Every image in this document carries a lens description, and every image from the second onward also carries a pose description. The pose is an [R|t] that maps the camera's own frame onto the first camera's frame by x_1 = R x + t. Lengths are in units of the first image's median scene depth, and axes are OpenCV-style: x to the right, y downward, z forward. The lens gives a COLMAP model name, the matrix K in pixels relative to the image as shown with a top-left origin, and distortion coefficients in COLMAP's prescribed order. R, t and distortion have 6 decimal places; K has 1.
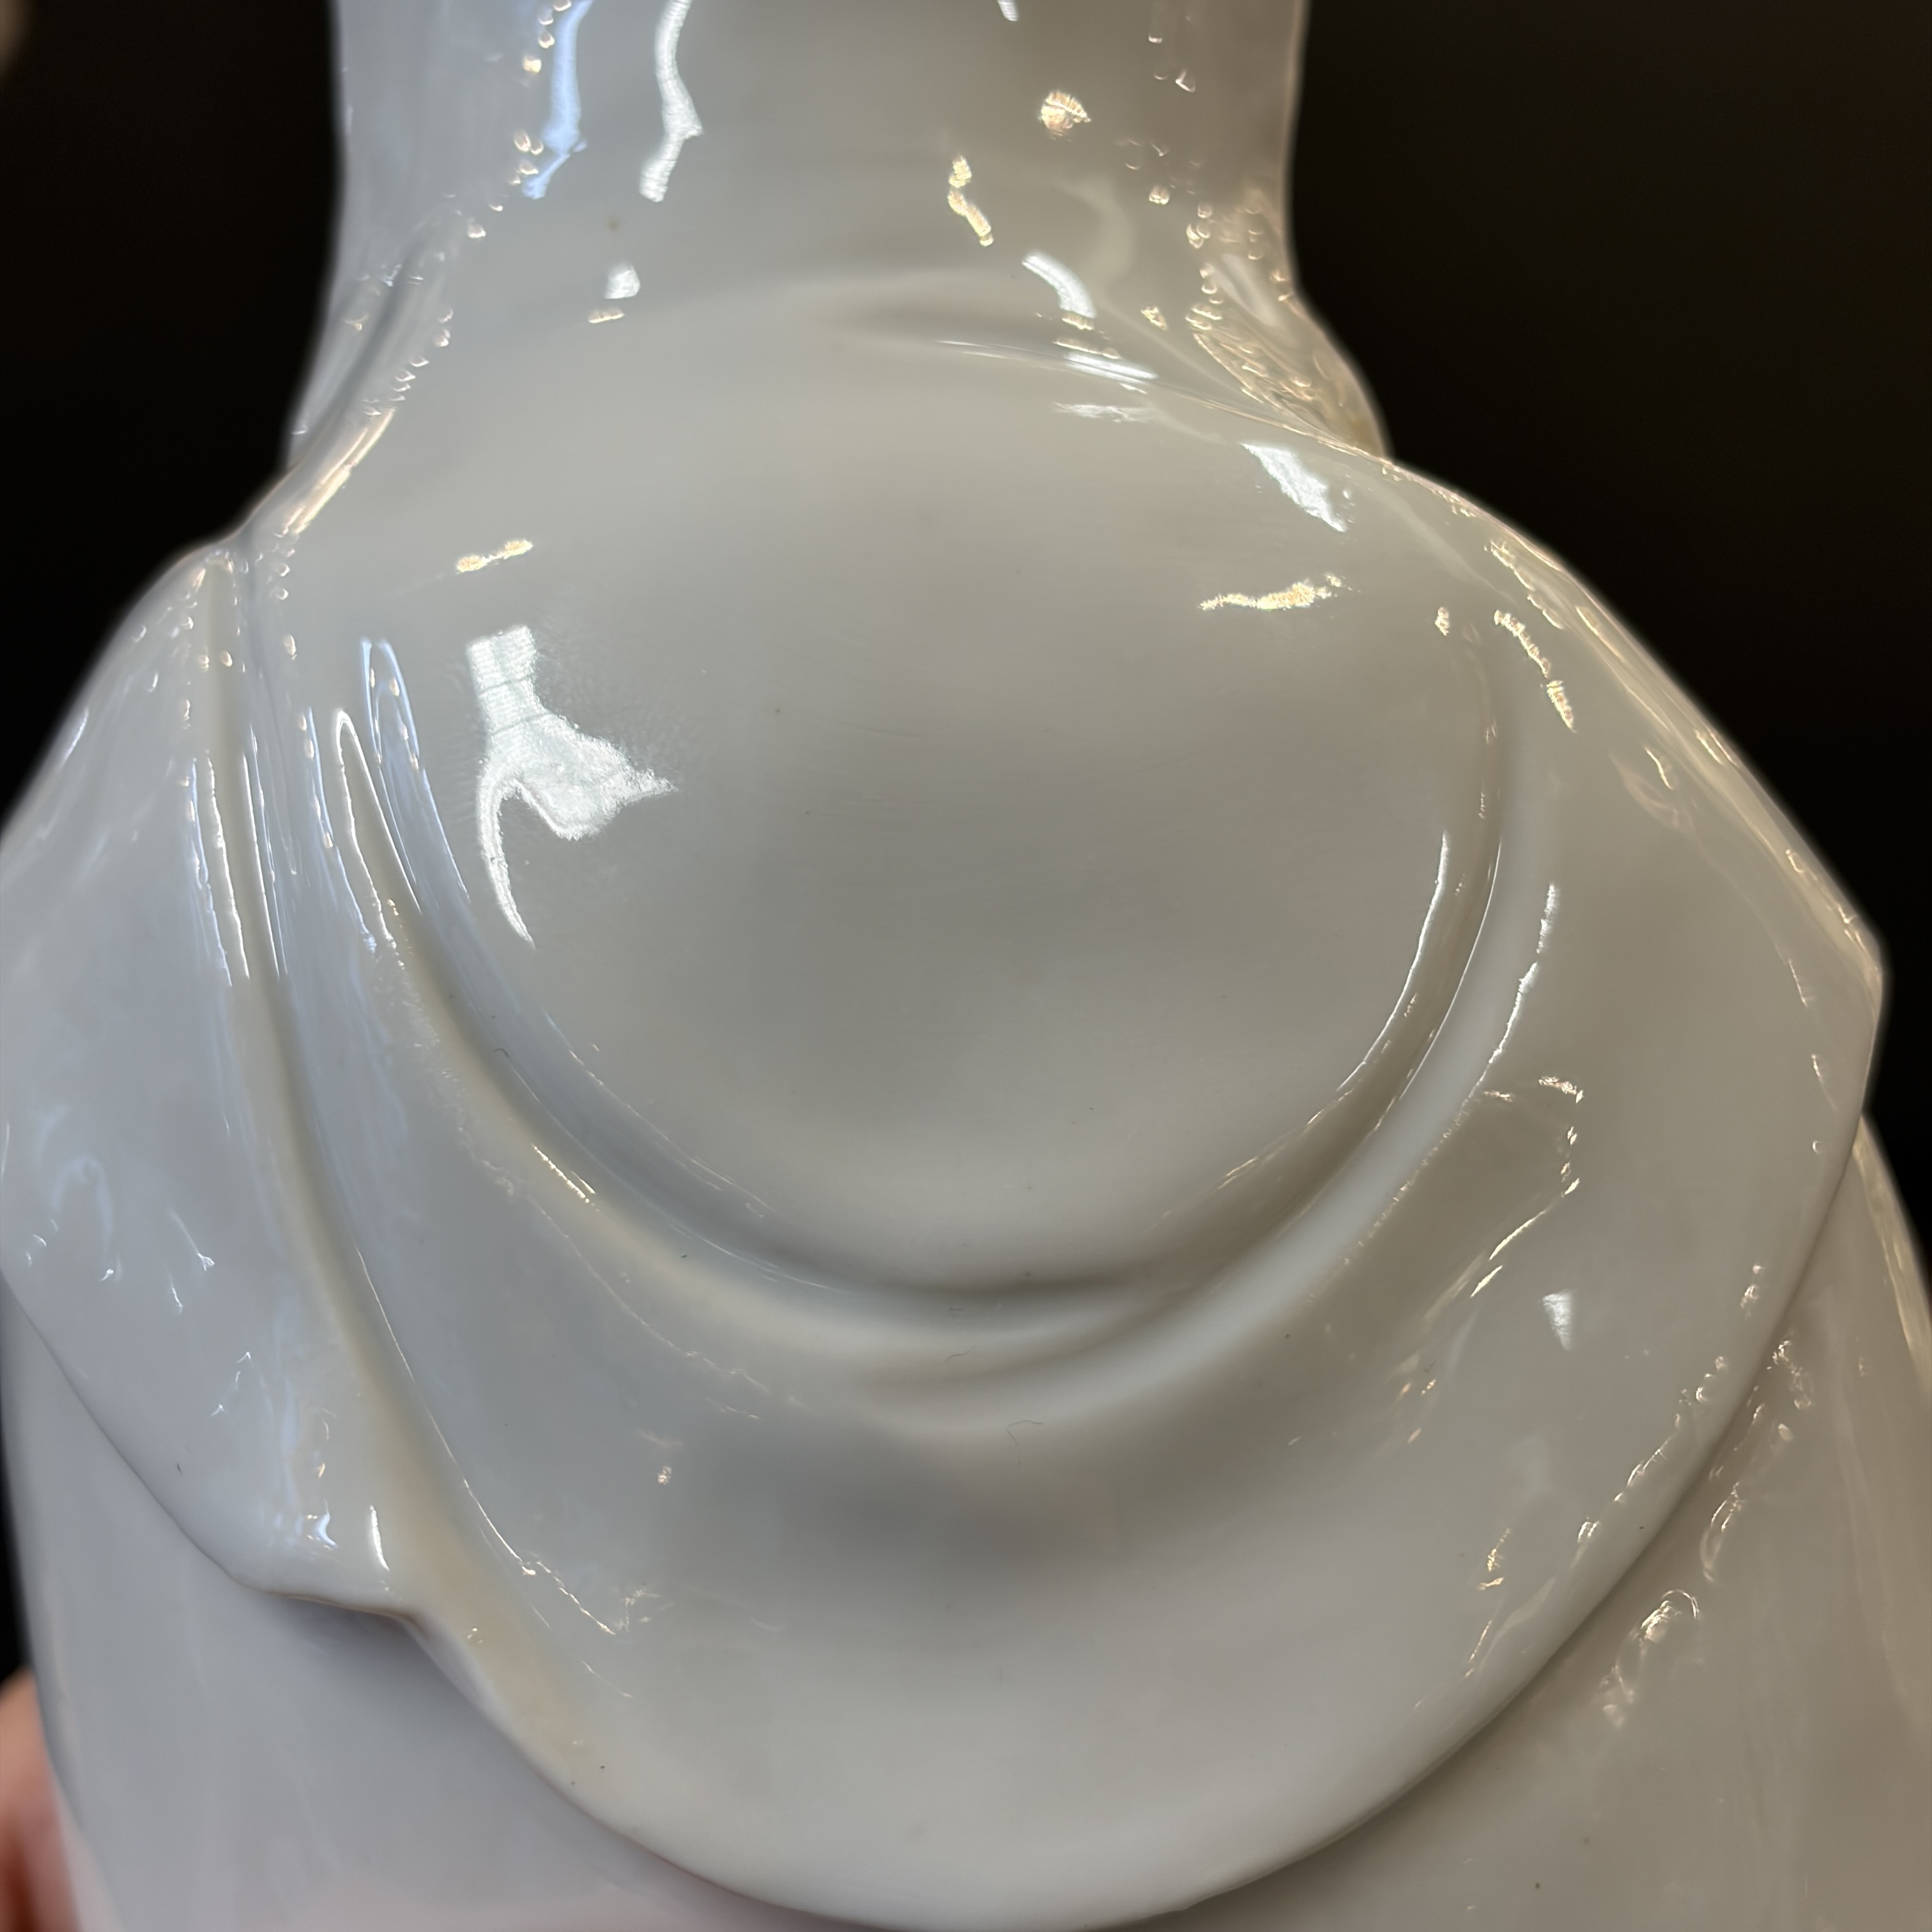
lens RADIAL K [[4526.9, 0, 966.0], [0, 4526.9, 966.0], [0, 0, 1]] dist [-0.170622, 0.040256]
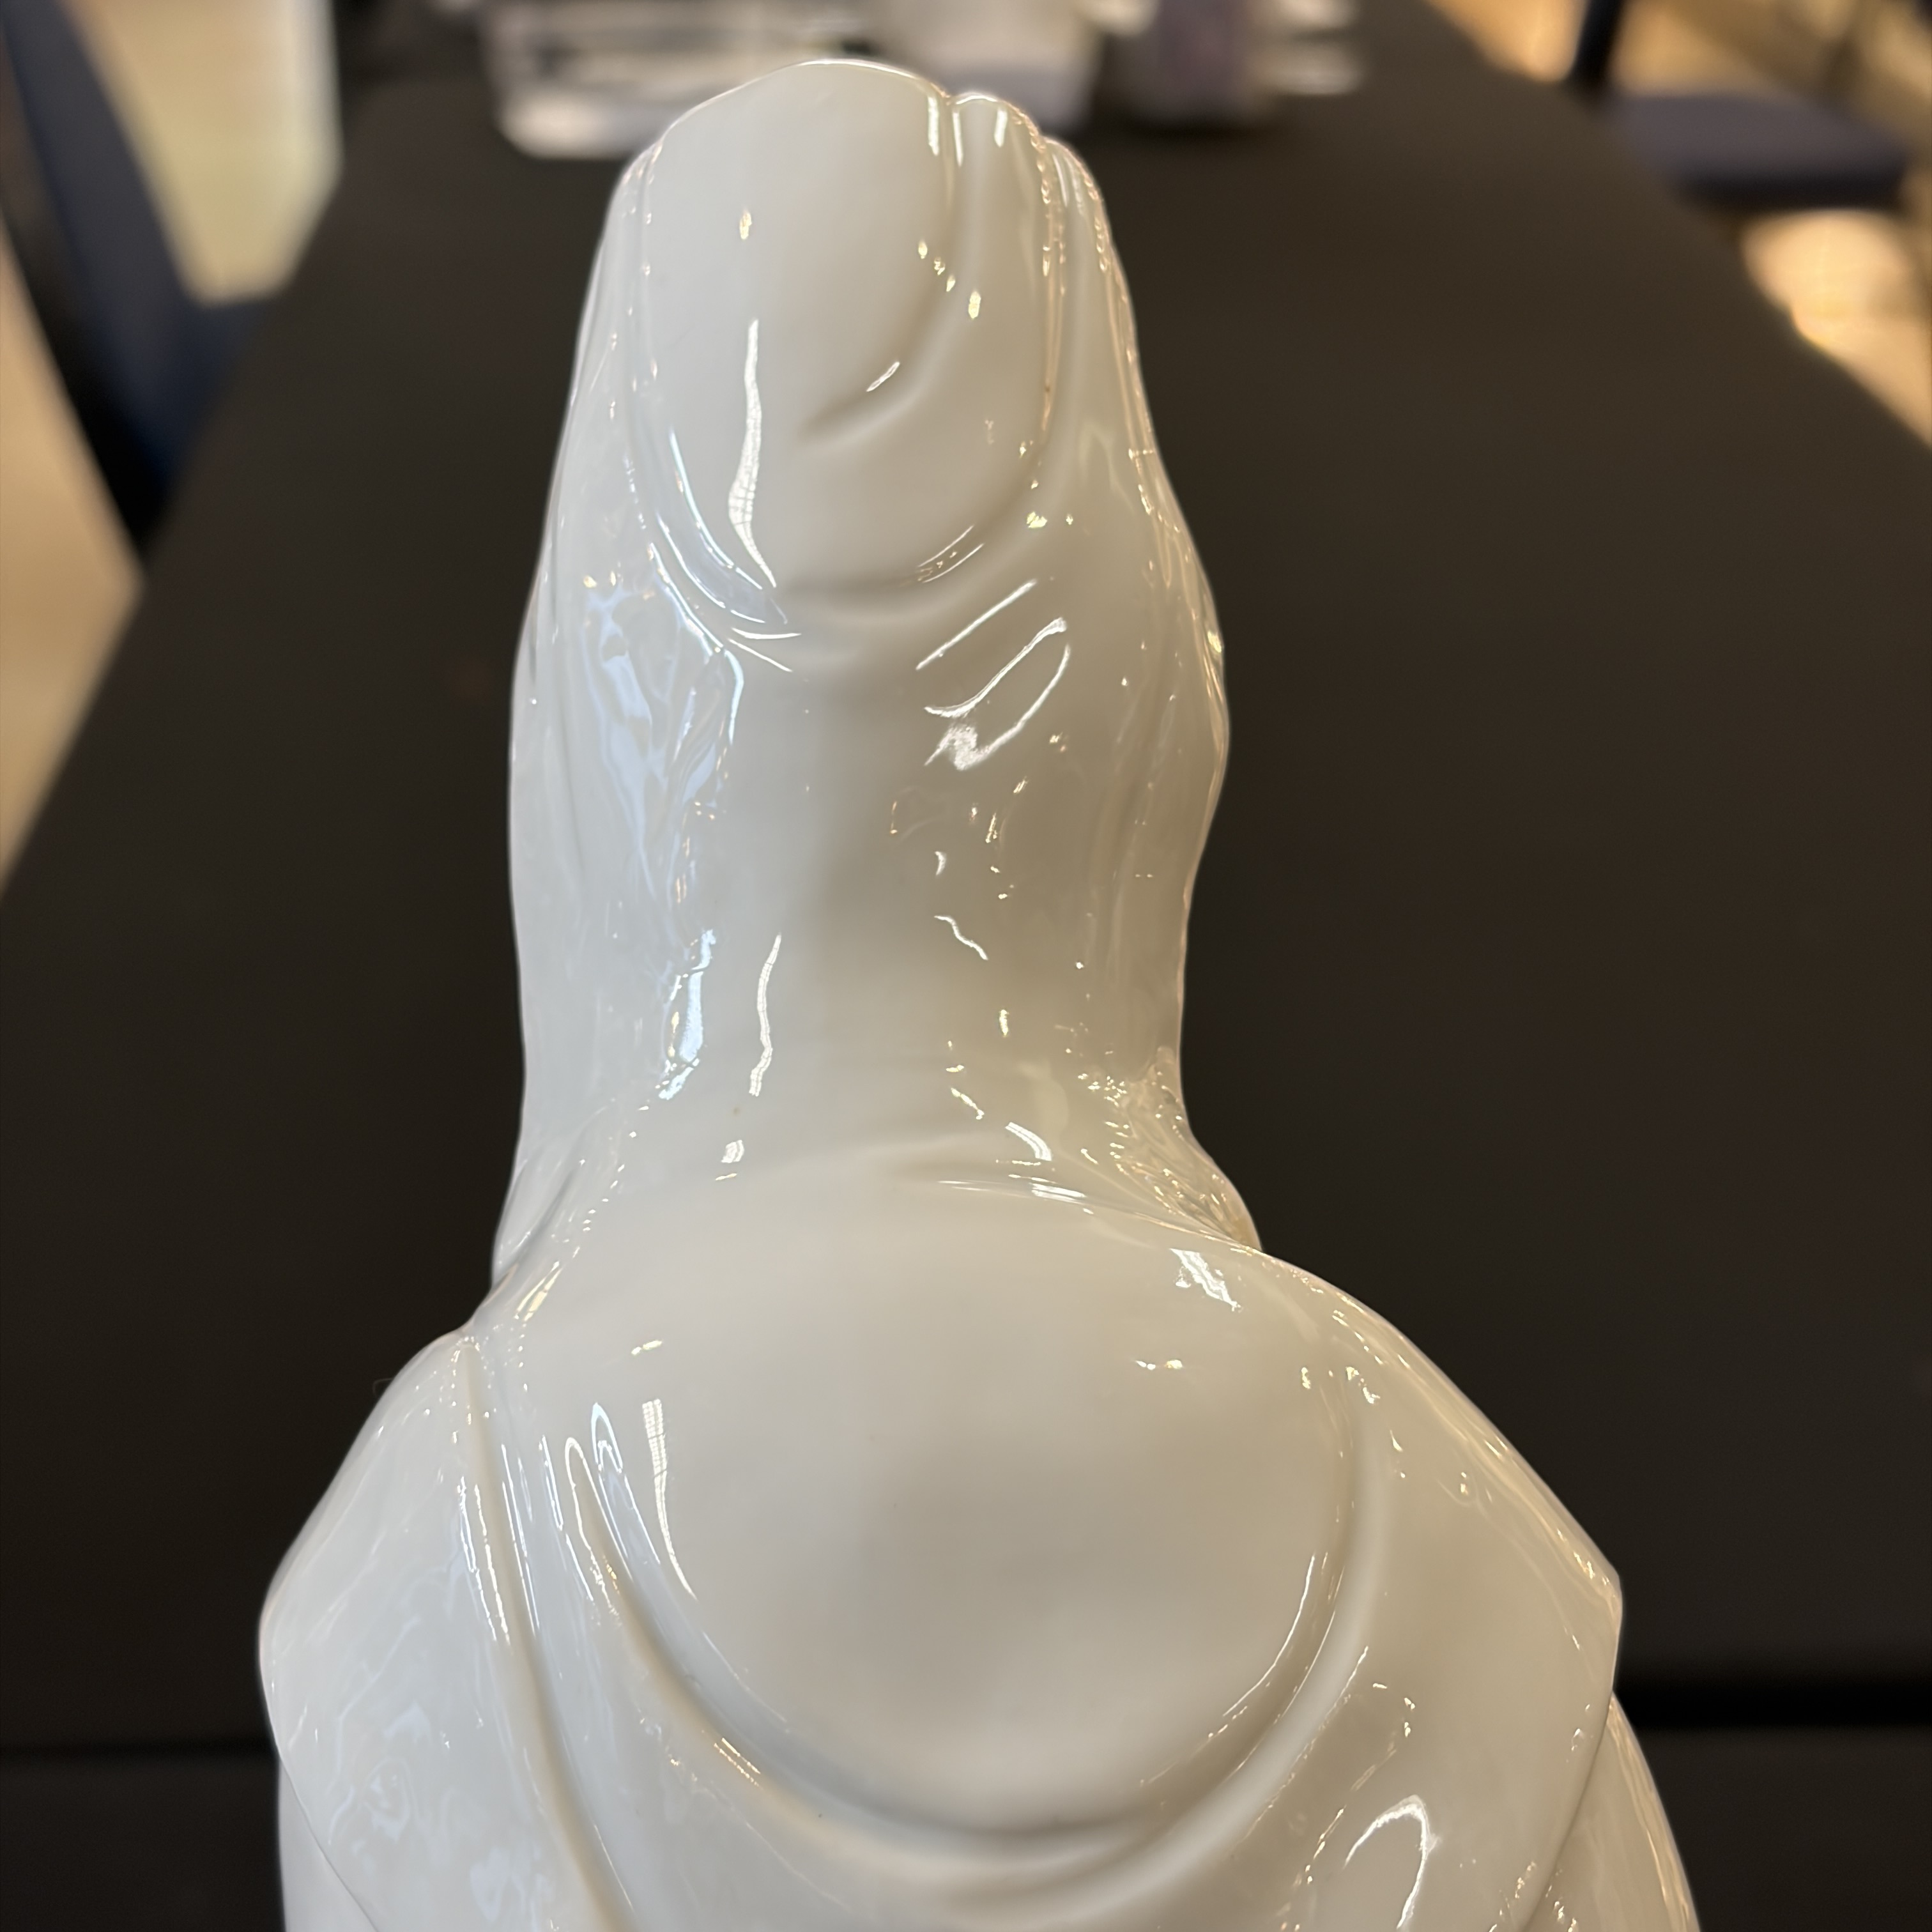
lens RADIAL K [[4526.9, 0, 966.0], [0, 4526.9, 966.0], [0, 0, 1]] dist [-0.170622, 0.040256]
pose [[0.998562, -0.027365, 0.046102, -0.067124], [0.034561, 0.985966, -0.163332, 0.029280], [-0.040985, 0.164690, 0.985493, -0.443296]]
